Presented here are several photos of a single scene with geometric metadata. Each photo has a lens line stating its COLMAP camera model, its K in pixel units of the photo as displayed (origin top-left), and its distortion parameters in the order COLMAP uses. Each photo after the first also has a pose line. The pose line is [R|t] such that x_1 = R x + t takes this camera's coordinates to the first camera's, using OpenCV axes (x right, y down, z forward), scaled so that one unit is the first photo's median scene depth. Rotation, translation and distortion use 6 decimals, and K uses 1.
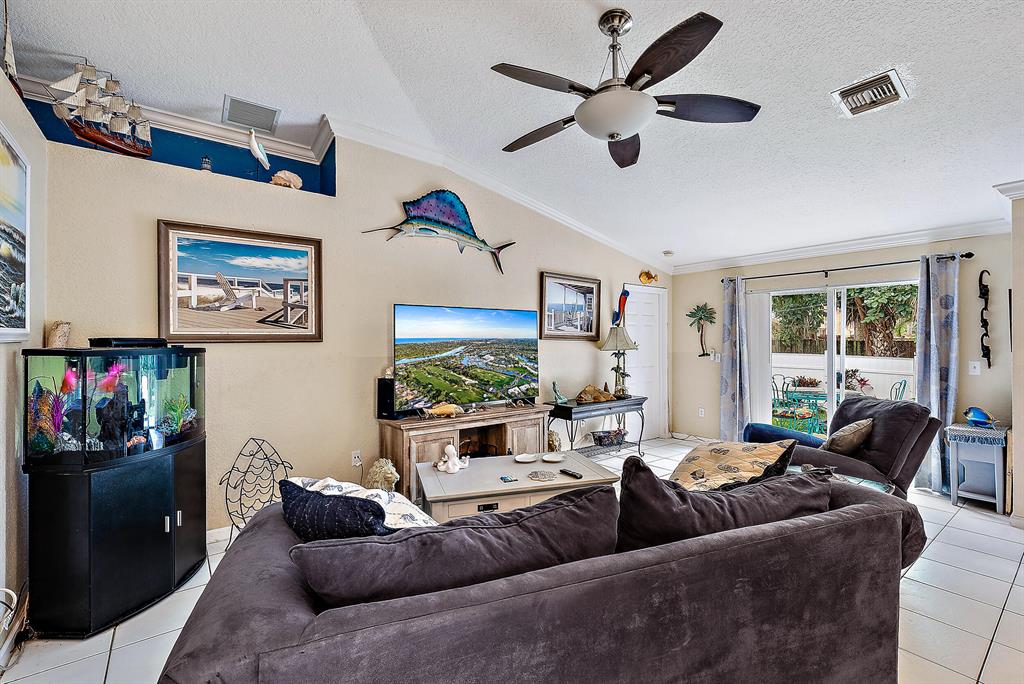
lens RADIAL K [[450.1, 0, 515.0], [0, 450.1, 341.0], [0, 0, 1]] dist [-0.000026, 0.000119]
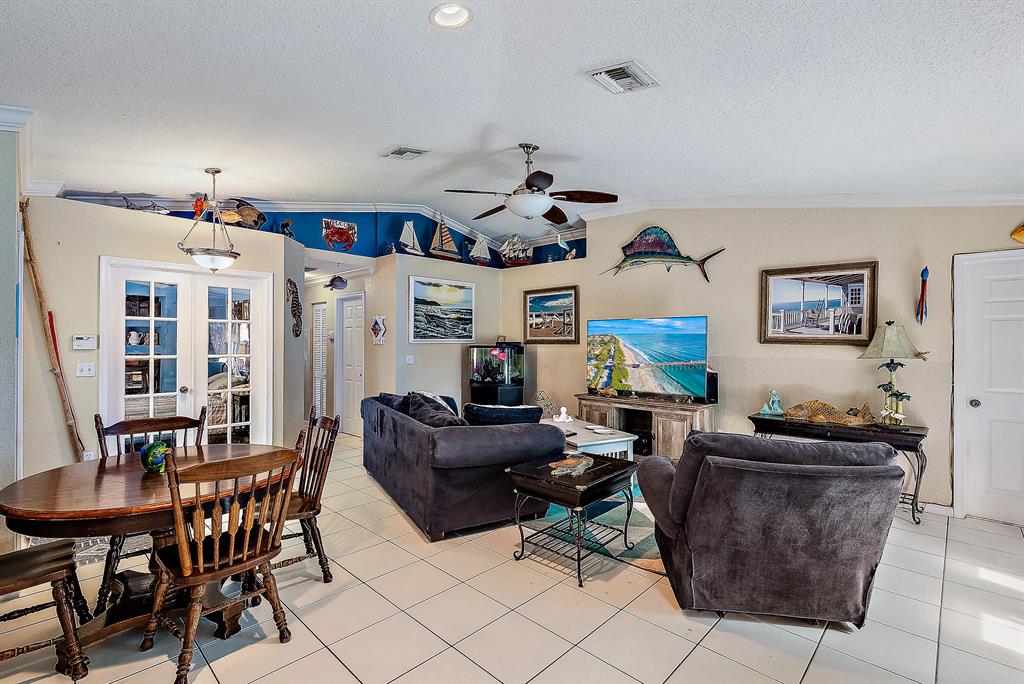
lens RADIAL K [[468.6, 0, 505.1], [0, 468.6, 343.9], [0, 0, 1]] dist [-0.000289, -0.000077]
pose [[0.136406, 0.003542, -0.990647, 1.182843], [-0.007192, 0.999971, 0.002585, -0.001169], [0.990627, 0.006772, 0.136428, 0.427880]]
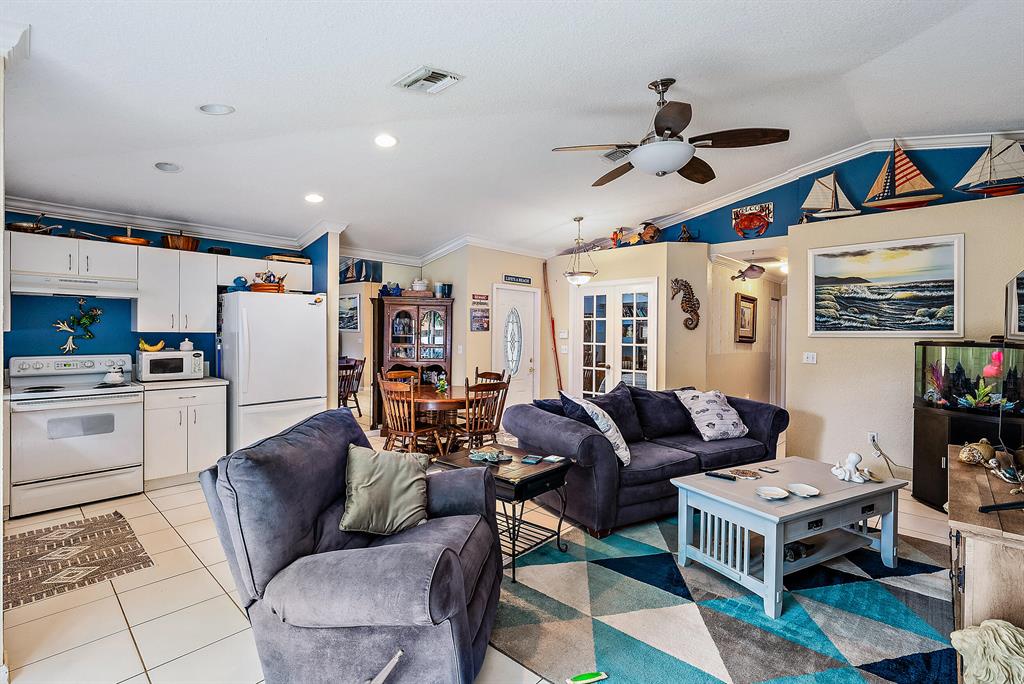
lens RADIAL K [[455.6, 0, 517.3], [0, 455.6, 335.5], [0, 0, 1]] dist [0.001374, -0.000207]
pose [[-0.985183, -0.007923, -0.171322, 0.524544], [-0.009475, 0.999921, 0.008245, -0.002988], [0.171243, 0.009746, -0.985181, 1.367690]]
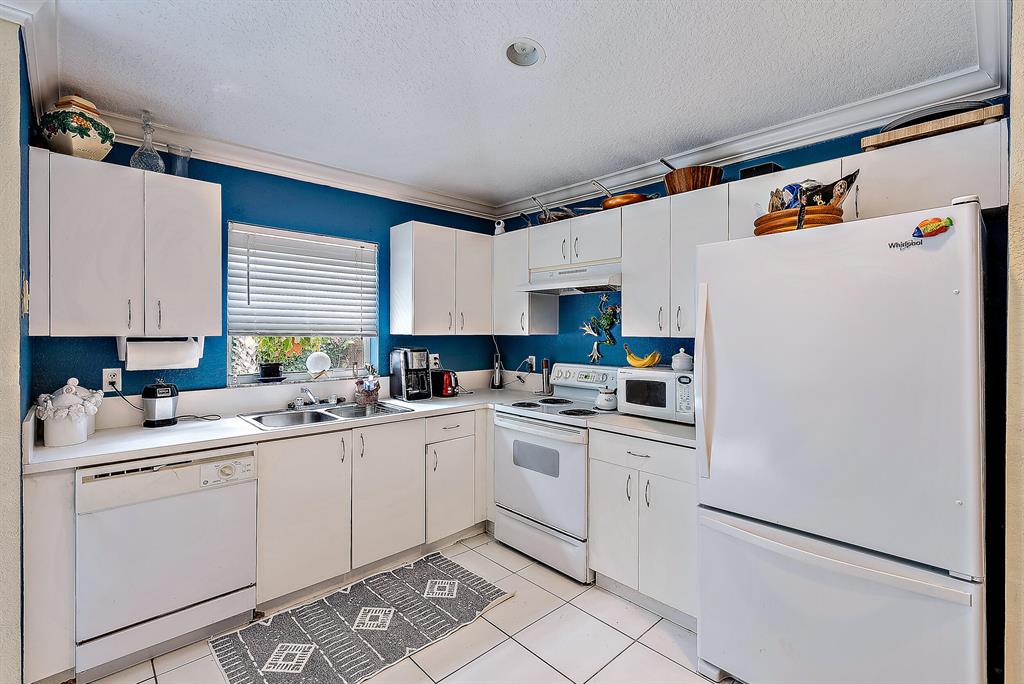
lens RADIAL K [[460.6, 0, 512.9], [0, 460.6, 332.6], [0, 0, 1]] dist [0.000636, 0.000022]
pose [[-0.098029, -0.002159, 0.995181, 0.521000], [-0.001827, 0.999996, 0.001990, -0.001126], [-0.995182, -0.001623, -0.098032, 0.443314]]
